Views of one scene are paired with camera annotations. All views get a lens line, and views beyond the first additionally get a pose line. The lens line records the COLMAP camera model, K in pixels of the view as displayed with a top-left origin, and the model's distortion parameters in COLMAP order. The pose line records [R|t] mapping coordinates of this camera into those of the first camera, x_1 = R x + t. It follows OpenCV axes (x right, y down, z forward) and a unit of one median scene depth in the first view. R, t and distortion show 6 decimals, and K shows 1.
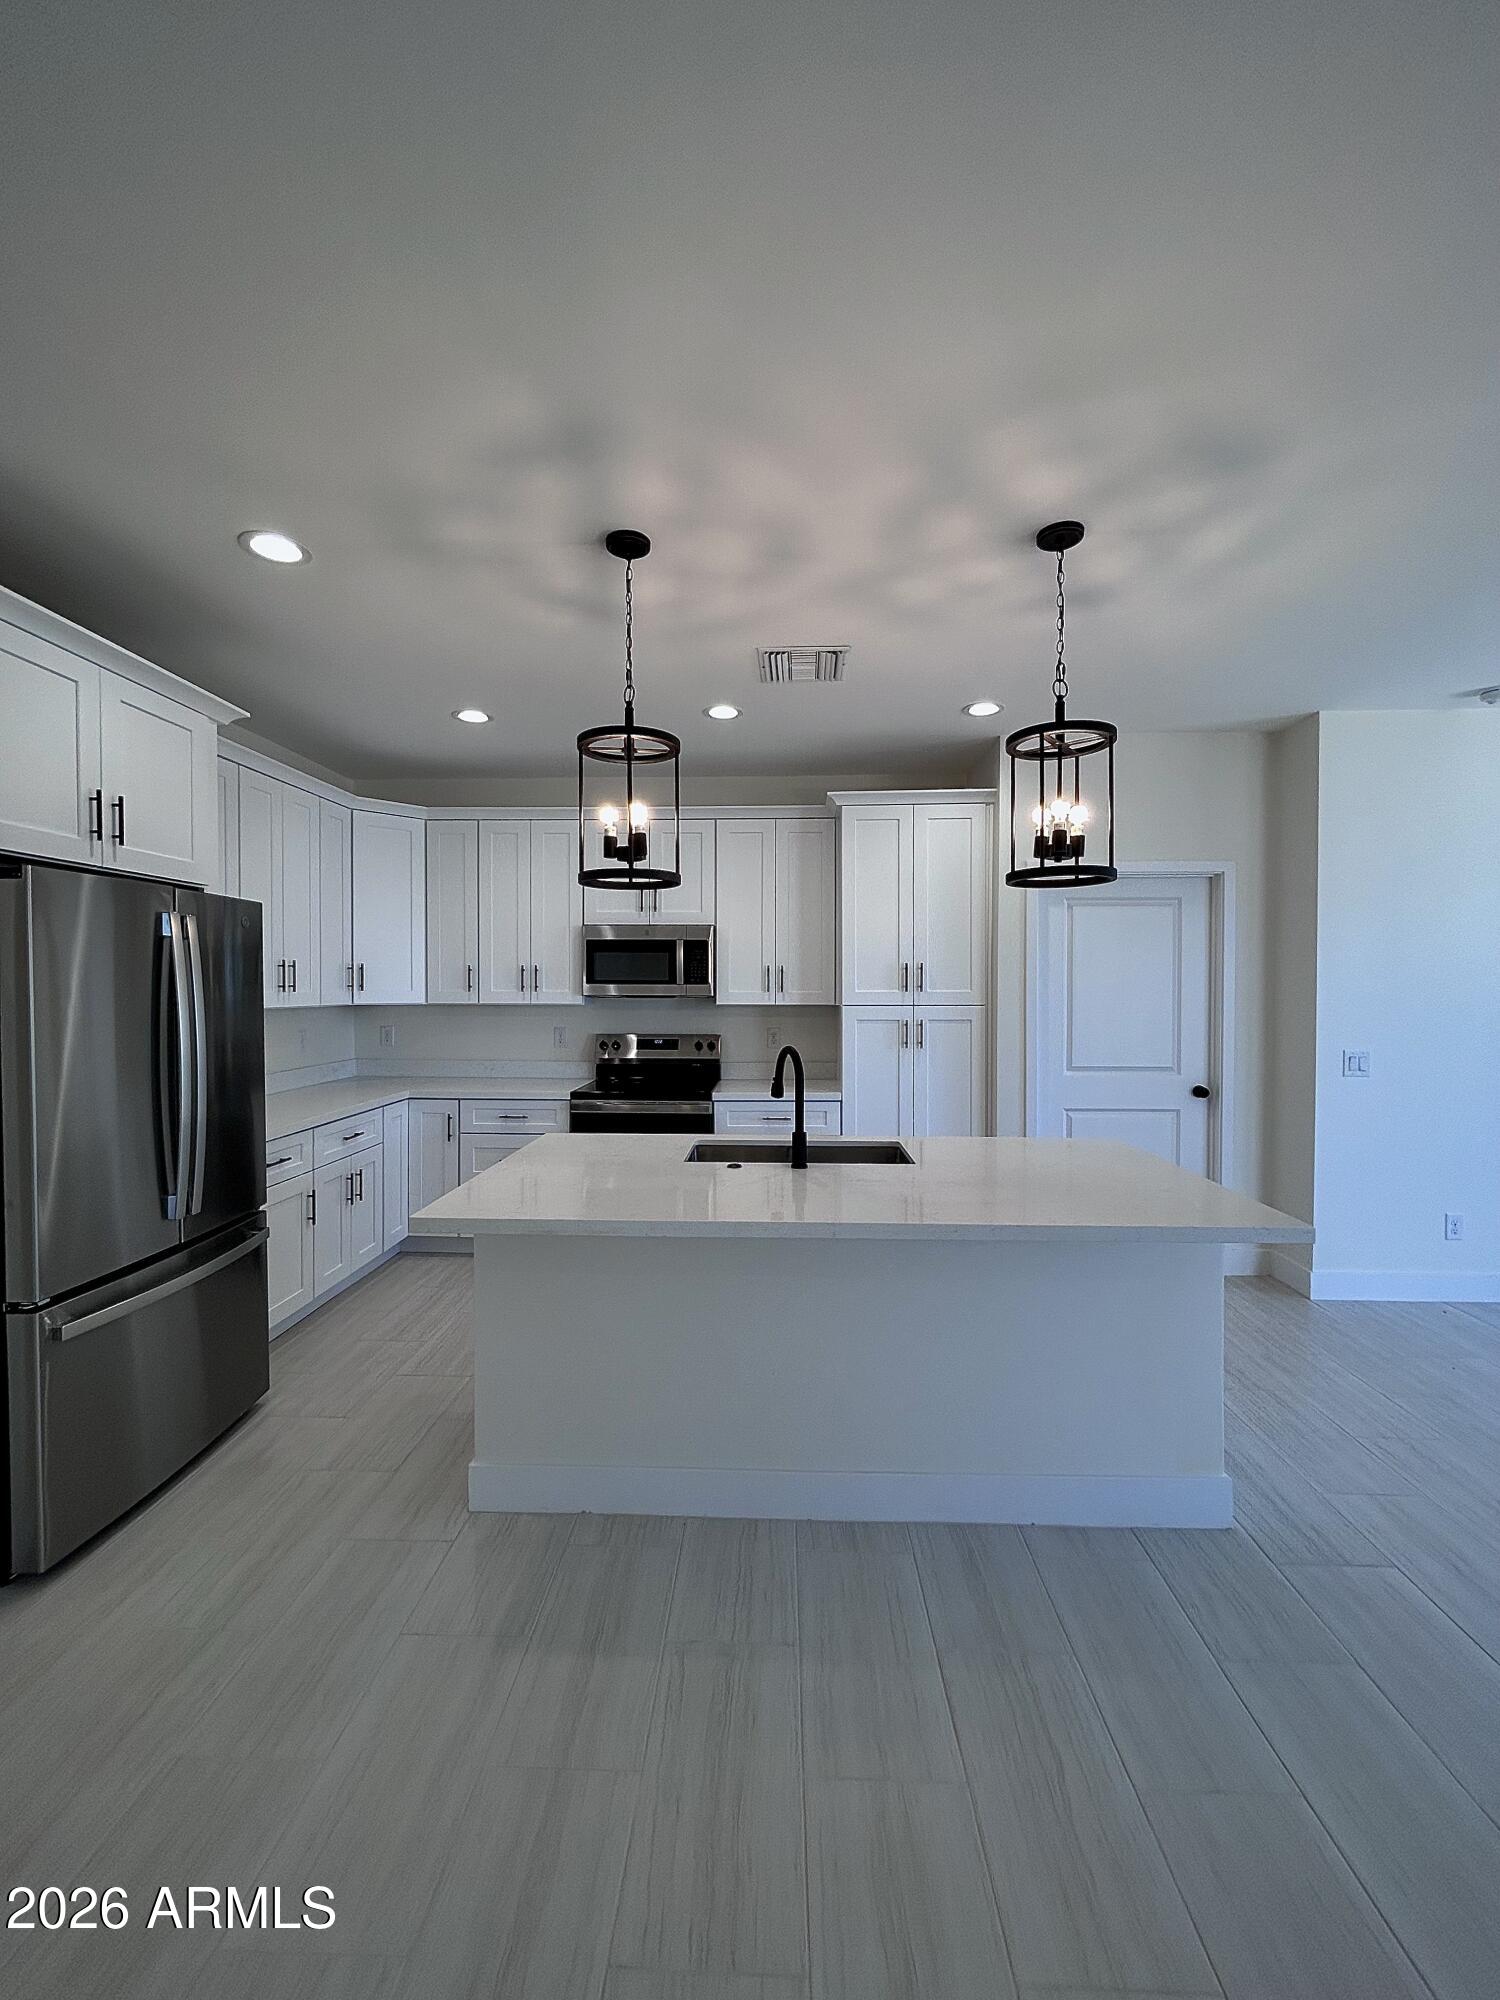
lens RADIAL K [[800.4, 0, 745.4], [0, 800.4, 996.3], [0, 0, 1]] dist [-0.002278, -0.000106]
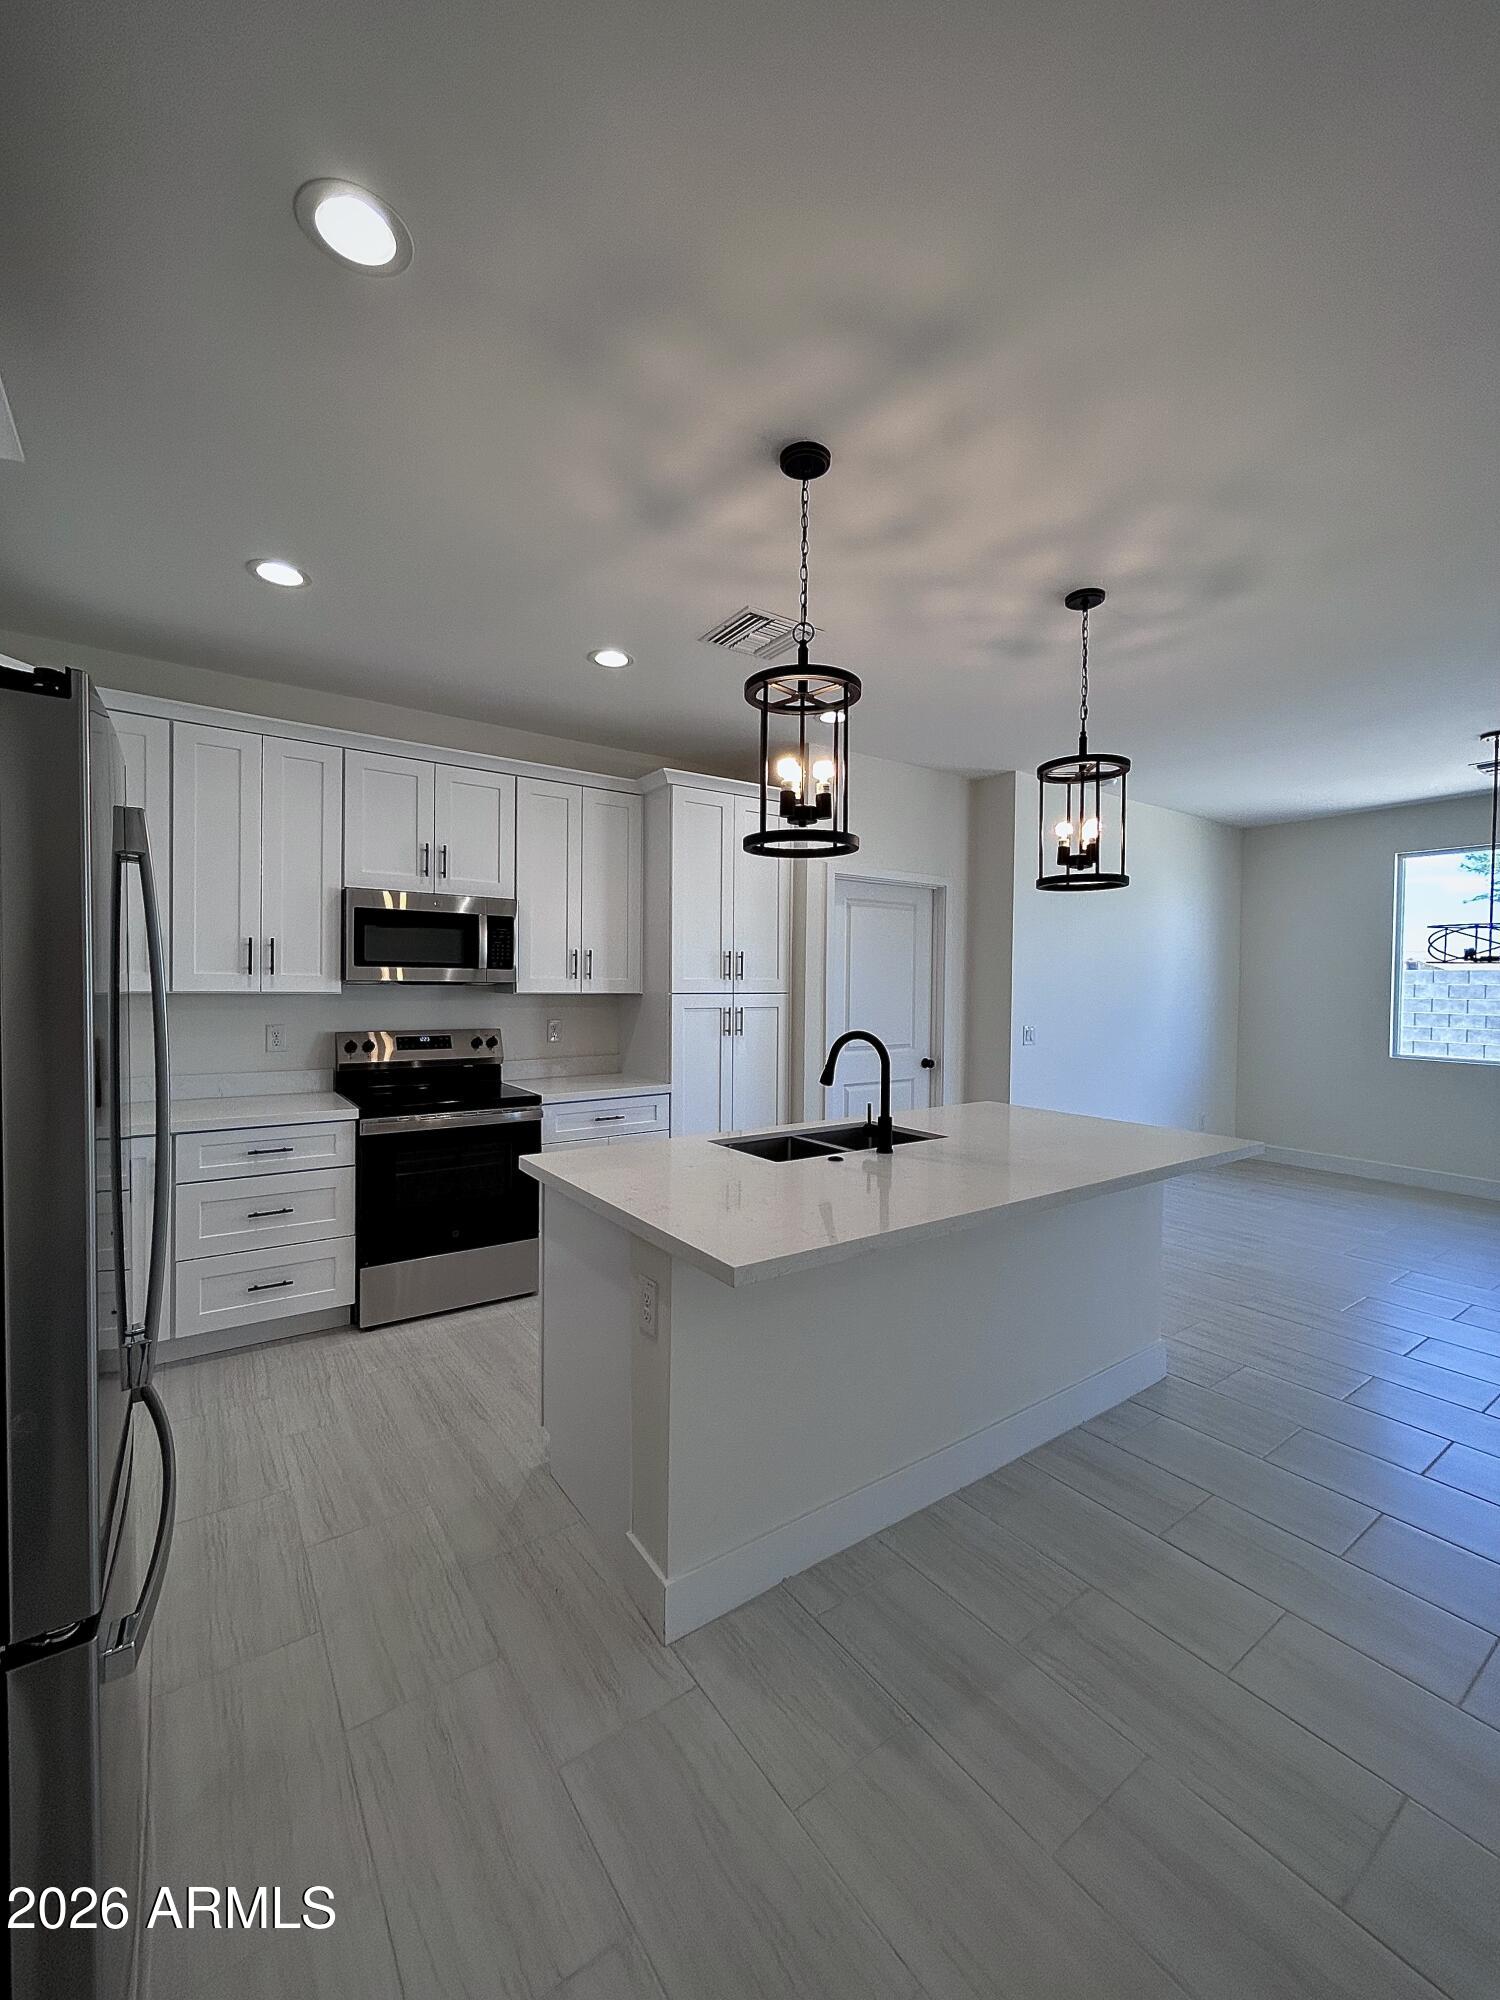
lens RADIAL K [[808.1, 0, 750.0], [0, 808.1, 1000.0], [0, 0, 1]] dist [0.010694, 0.000221]
pose [[0.792579, -0.006179, 0.609738, -0.396453], [-0.002312, 0.999911, 0.013139, 0.006254], [-0.609765, -0.011824, 0.792494, 0.175588]]
